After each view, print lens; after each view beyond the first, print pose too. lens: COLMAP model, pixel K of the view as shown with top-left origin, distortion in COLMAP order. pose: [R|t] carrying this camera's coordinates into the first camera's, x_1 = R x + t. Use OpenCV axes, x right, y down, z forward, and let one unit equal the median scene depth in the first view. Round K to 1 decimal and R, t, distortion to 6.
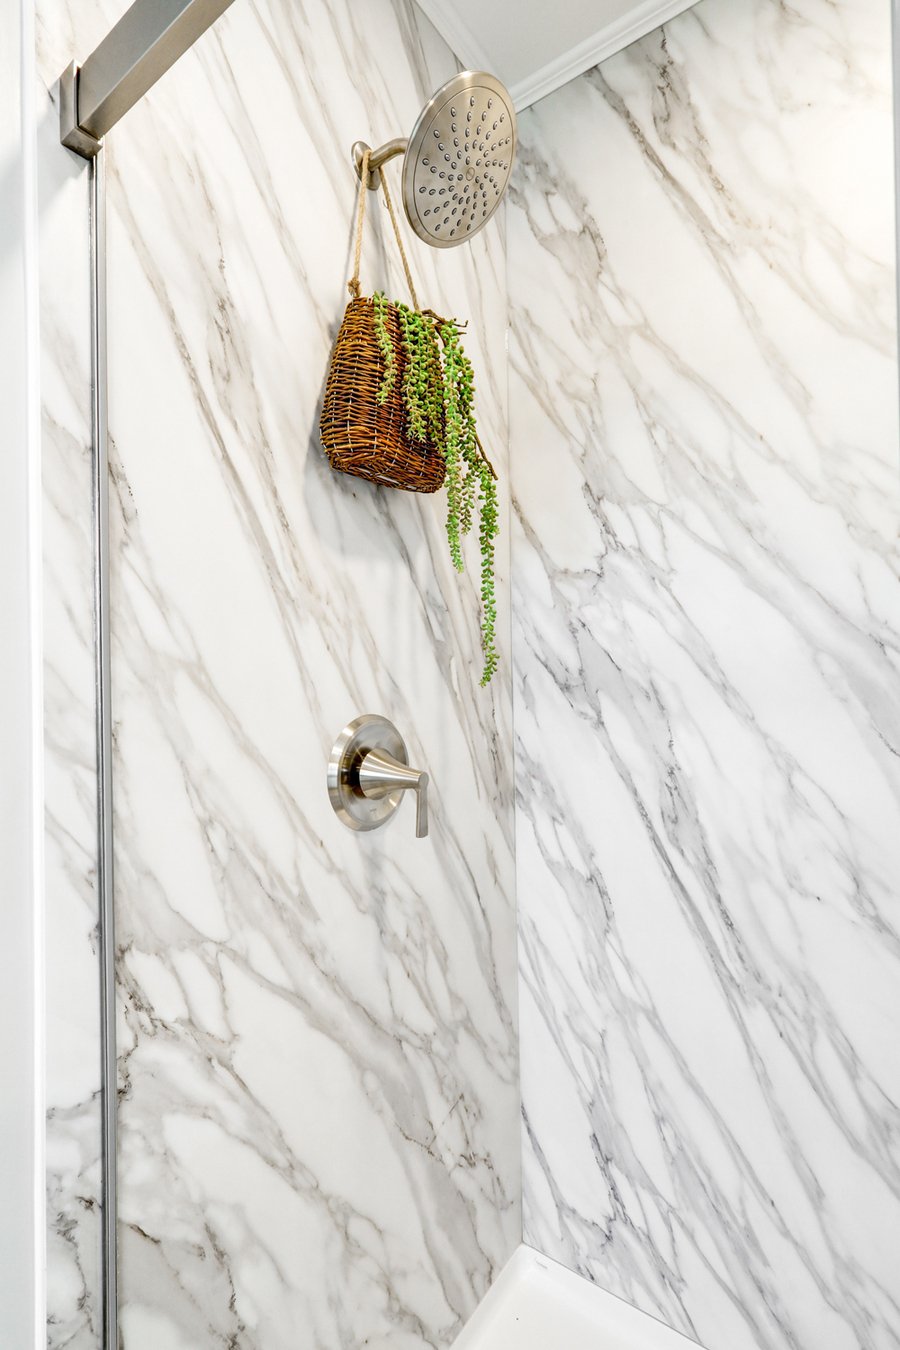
lens RADIAL K [[632.8, 0, 450.0], [0, 632.8, 675.0], [0, 0, 1]] dist [0.005986, 0.000474]
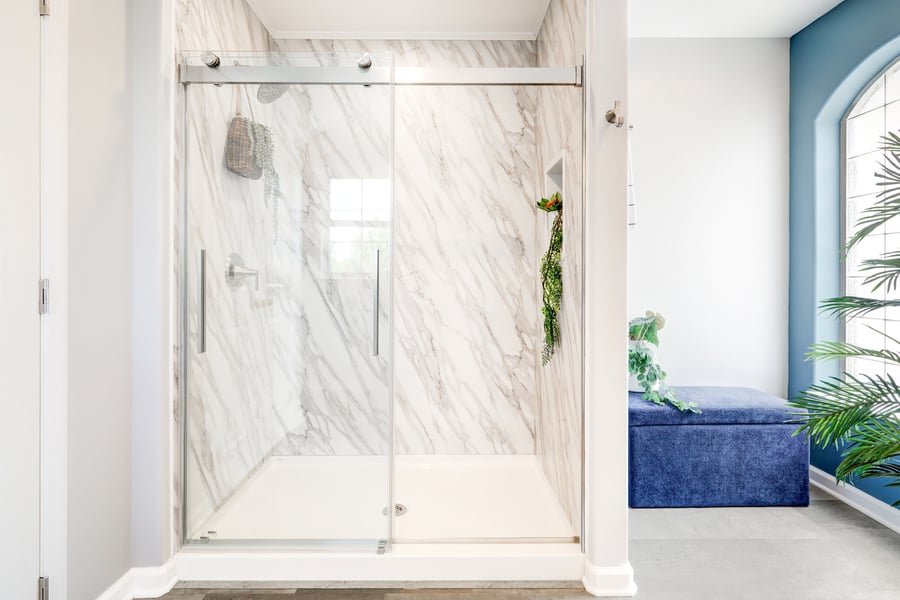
lens RADIAL K [[442.0, 0, 445.1], [0, 442.0, 276.8], [0, 0, 1]] dist [-0.002262, 0.000290]
pose [[0.807530, 0.018259, 0.589544, -0.503943], [-0.018714, 0.999811, -0.005332, 0.155135], [-0.589530, -0.006727, 0.807719, -1.151054]]
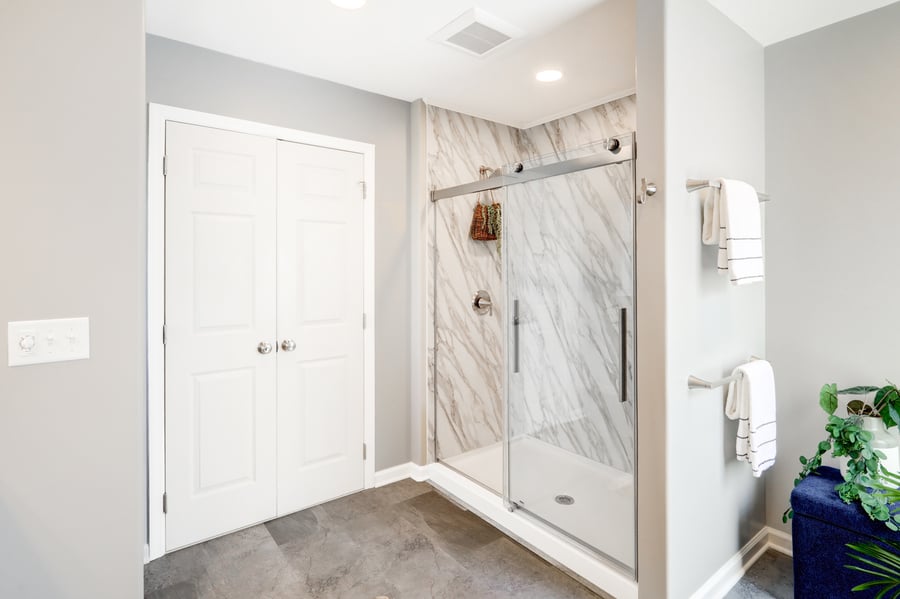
lens RADIAL K [[454.4, 0, 460.7], [0, 454.4, 266.8], [0, 0, 1]] dist [0.004043, -0.000366]
pose [[0.962049, 0.012350, -0.272596, 0.570237], [-0.011122, 0.999920, 0.006052, -0.115147], [0.272649, -0.002791, 0.962110, -2.016455]]
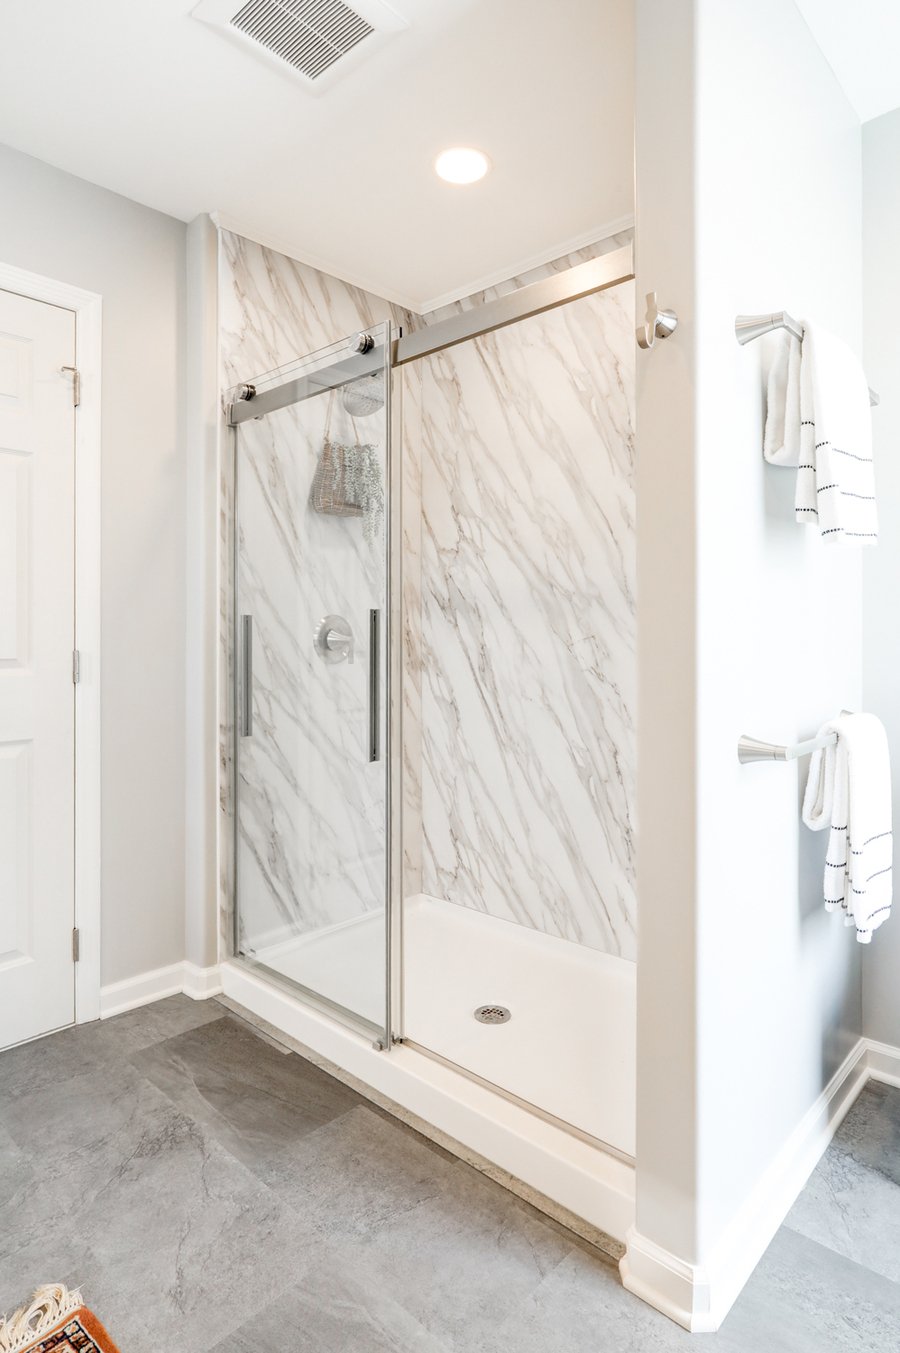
lens RADIAL K [[743.2, 0, 457.0], [0, 743.2, 634.9], [0, 0, 1]] dist [-0.003147, 0.002995]
pose [[0.992275, 0.014037, -0.123262, 0.598028], [-0.013619, 0.999898, 0.004227, 0.108939], [0.123309, -0.002516, 0.992365, -1.518043]]
